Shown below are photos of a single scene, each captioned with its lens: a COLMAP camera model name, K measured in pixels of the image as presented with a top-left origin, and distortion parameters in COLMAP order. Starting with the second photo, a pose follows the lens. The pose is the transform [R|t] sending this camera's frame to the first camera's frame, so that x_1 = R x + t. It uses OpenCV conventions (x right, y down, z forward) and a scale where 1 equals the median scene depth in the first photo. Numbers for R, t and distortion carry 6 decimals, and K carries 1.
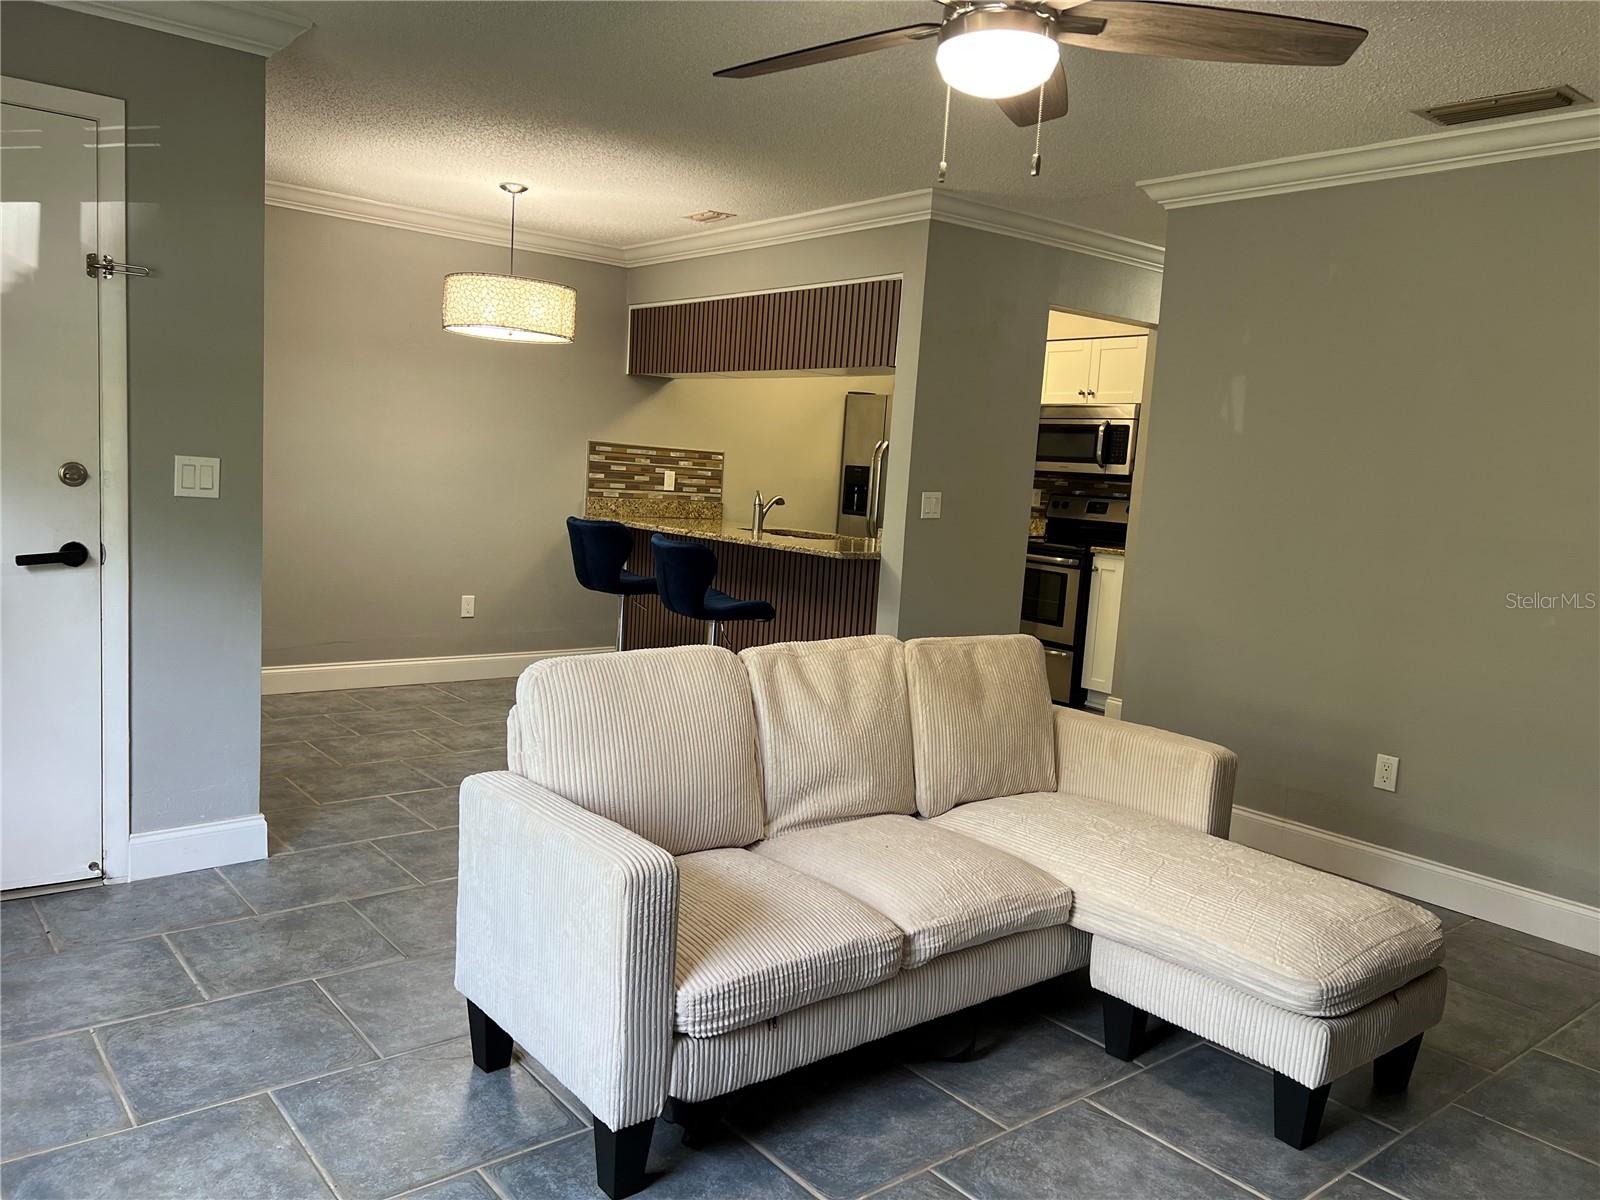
lens RADIAL K [[1204.3, 0, 800.0], [0, 1204.3, 600.0], [0, 0, 1]] dist [0.004965, -0.003771]
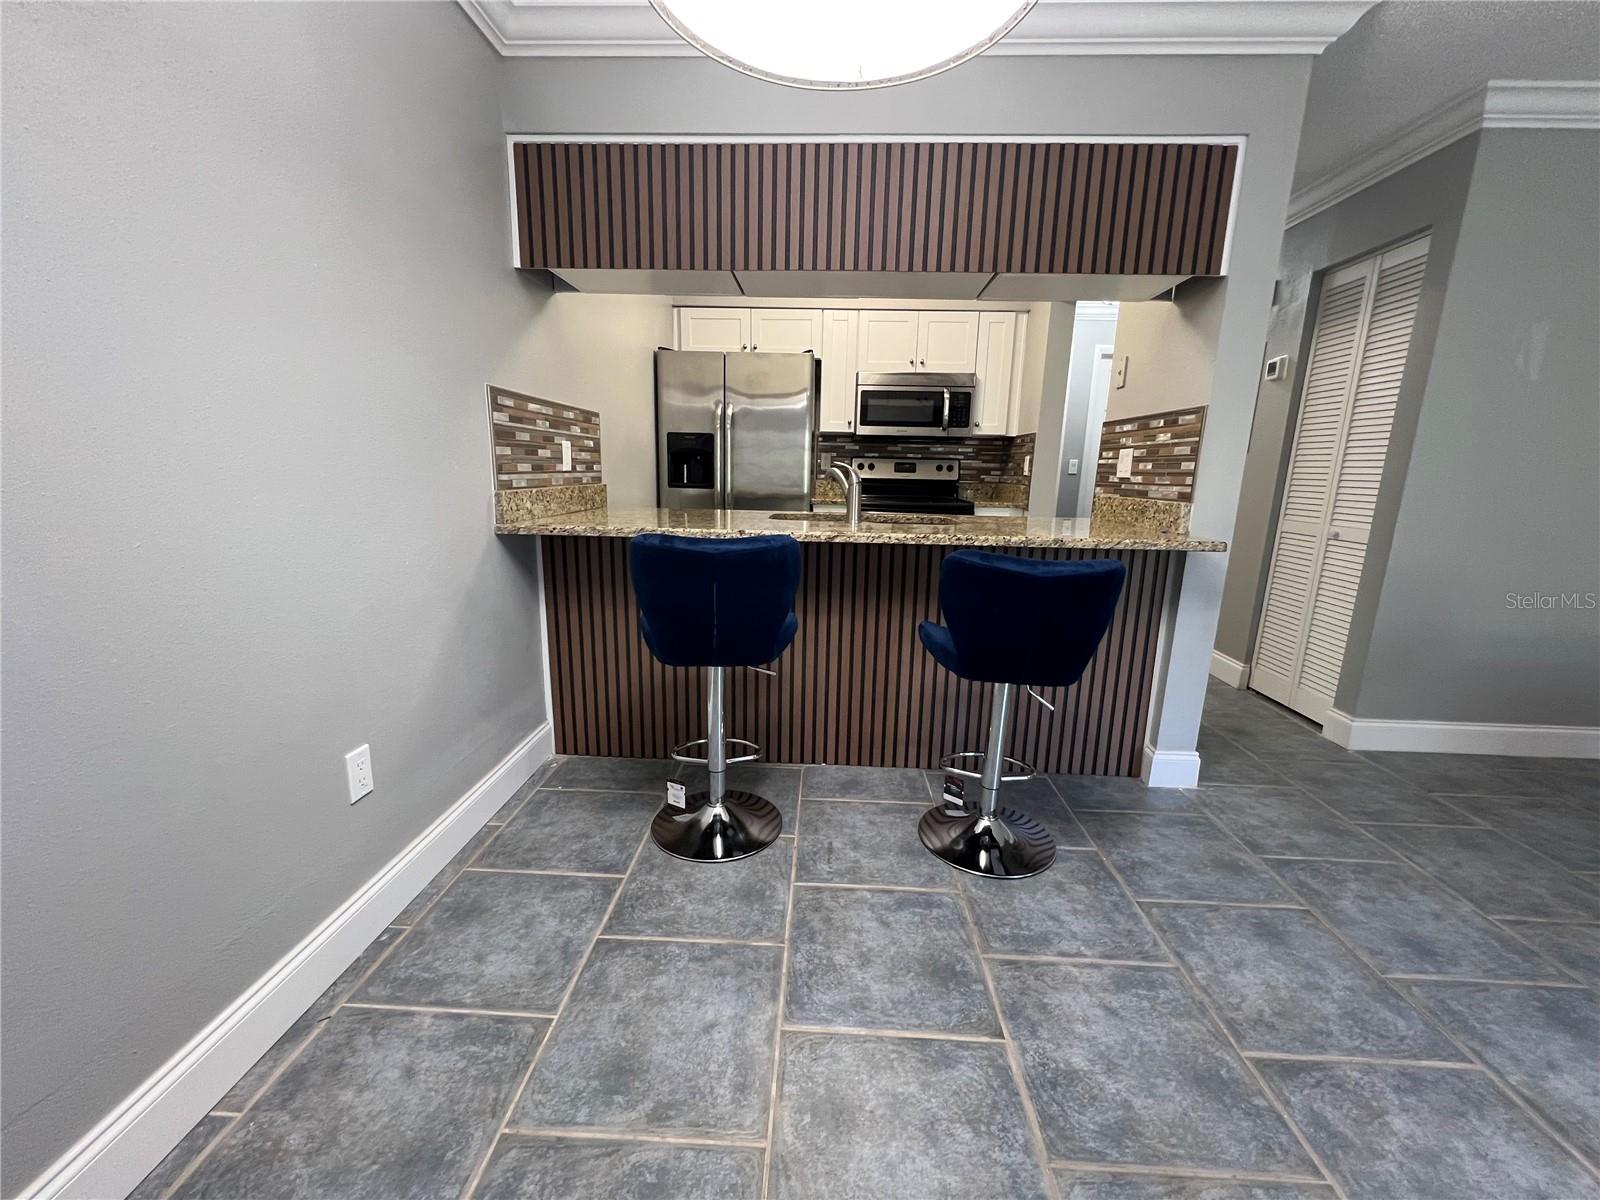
lens RADIAL K [[634.4, 0, 800.0], [0, 634.4, 600.0], [0, 0, 1]] dist [-0.010248, -0.000007]
pose [[0.674011, -0.196732, 0.712044, -0.297867], [0.099491, 0.979279, 0.176390, -0.073137], [-0.731991, -0.048047, 0.679618, 0.694011]]
